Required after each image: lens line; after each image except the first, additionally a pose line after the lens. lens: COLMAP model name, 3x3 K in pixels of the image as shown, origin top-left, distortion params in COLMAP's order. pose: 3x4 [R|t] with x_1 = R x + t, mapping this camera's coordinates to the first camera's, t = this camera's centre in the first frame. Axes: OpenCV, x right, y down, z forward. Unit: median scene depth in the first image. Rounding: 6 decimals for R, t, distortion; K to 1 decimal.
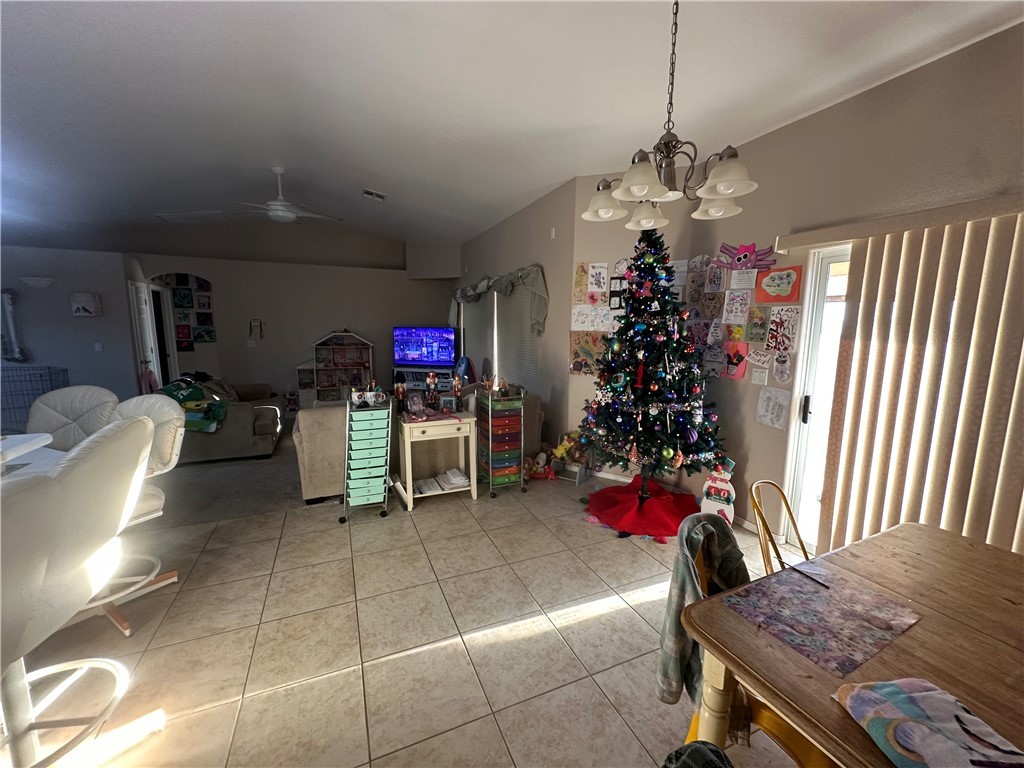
lens RADIAL K [[408.7, 0, 511.4], [0, 408.7, 385.9], [0, 0, 1]] dist [-0.000138, 0.000129]
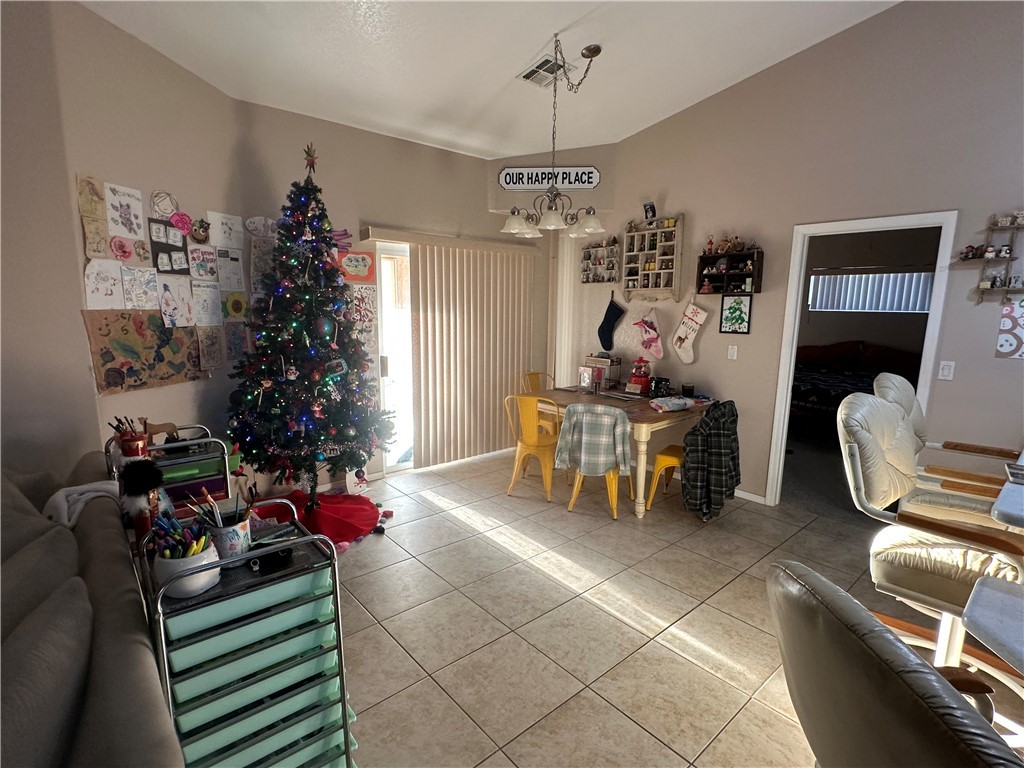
lens RADIAL K [[504.2, 0, 514.0], [0, 504.2, 389.1], [0, 0, 1]] dist [0.003526, -0.001160]
pose [[-0.297450, -0.171134, 0.939275, -0.640702], [0.125835, 0.968194, 0.216252, -0.117440], [-0.946408, 0.182518, -0.266455, 0.739423]]
